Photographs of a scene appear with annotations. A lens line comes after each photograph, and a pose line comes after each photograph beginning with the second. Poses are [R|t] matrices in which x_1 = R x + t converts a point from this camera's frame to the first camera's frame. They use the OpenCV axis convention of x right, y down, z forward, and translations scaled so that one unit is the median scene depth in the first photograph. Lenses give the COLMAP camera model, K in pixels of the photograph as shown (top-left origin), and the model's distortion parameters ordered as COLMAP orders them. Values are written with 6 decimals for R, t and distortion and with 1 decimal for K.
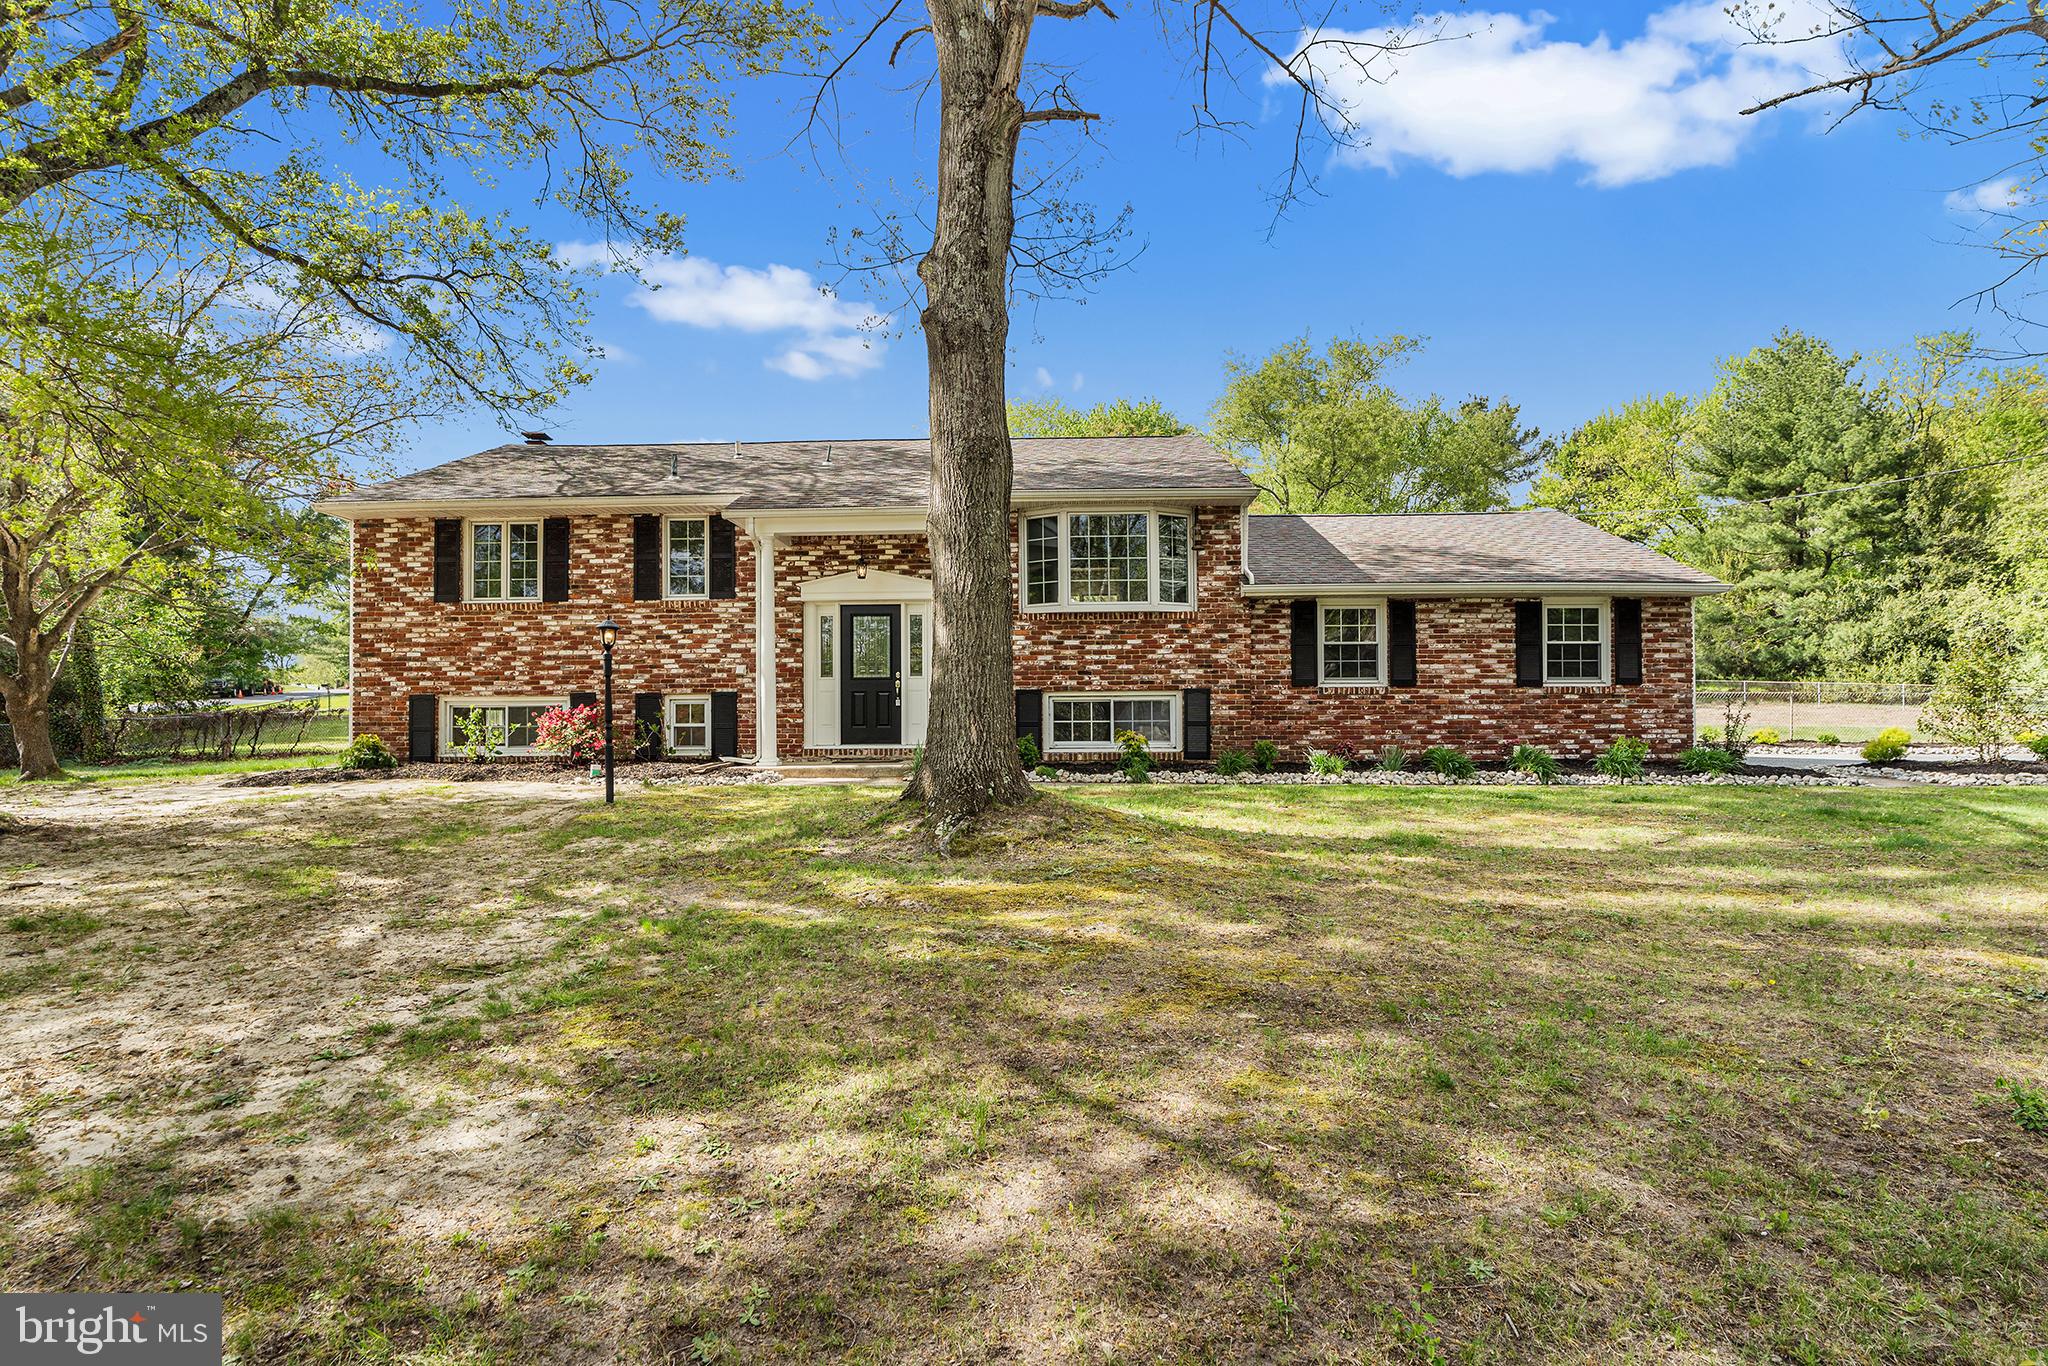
lens RADIAL K [[1066.6, 0, 1029.9], [0, 1066.6, 721.7], [0, 0, 1]] dist [-0.040172, -0.000230]
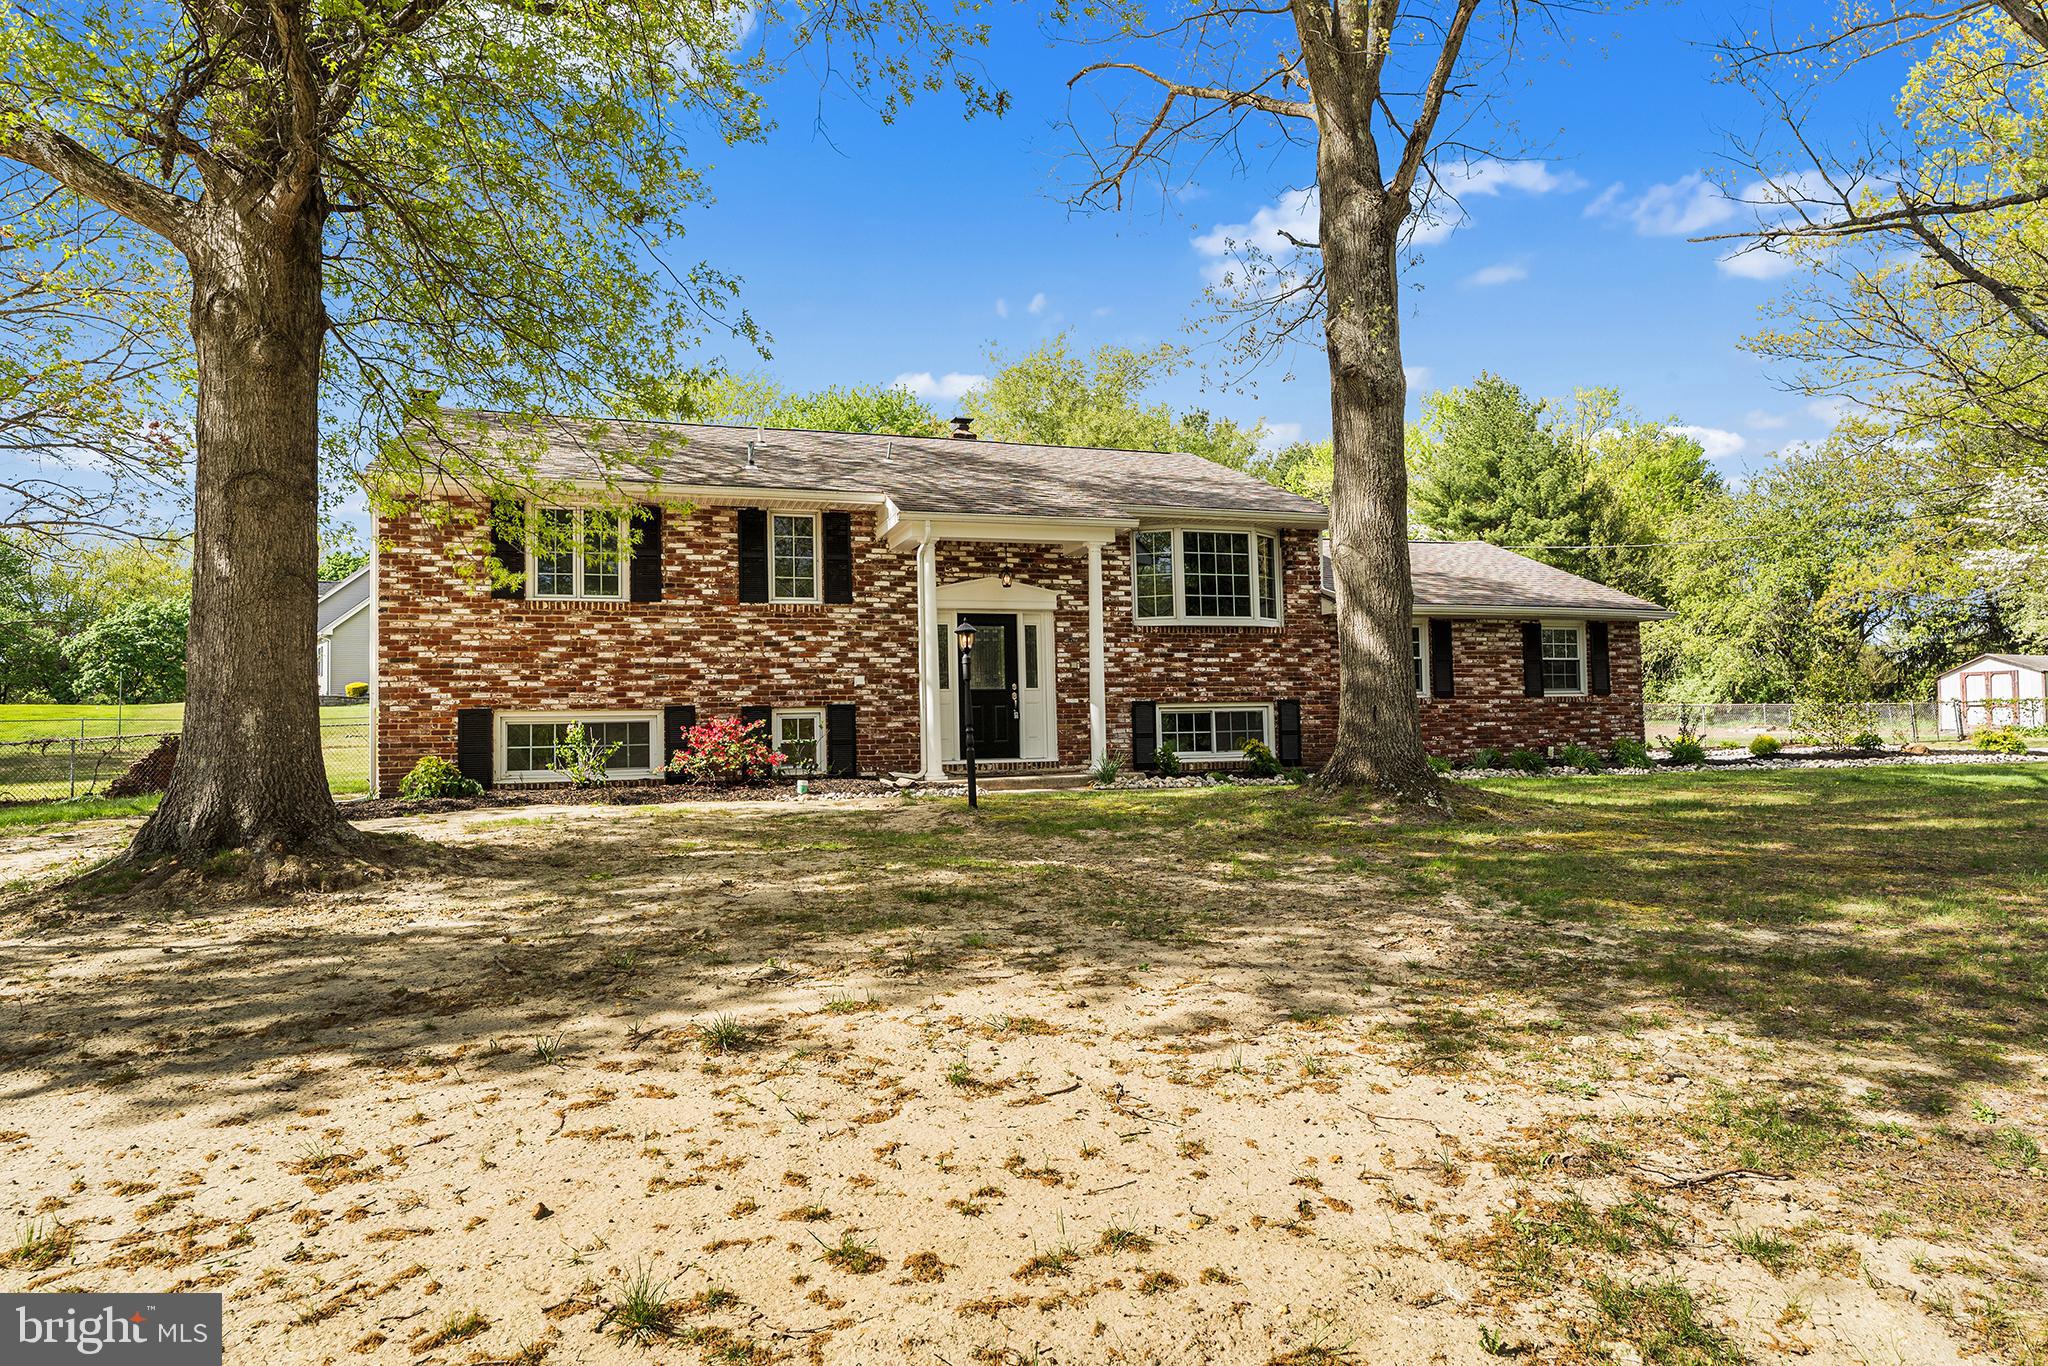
lens RADIAL K [[1297.2, 0, 1024.4], [0, 1297.2, 680.2], [0, 0, 1]] dist [-0.053806, 0.001258]
pose [[0.929064, 0.003124, 0.369906, -0.552661], [0.020508, 0.997991, -0.059938, 0.020997], [-0.369350, 0.063272, 0.927134, -0.094730]]
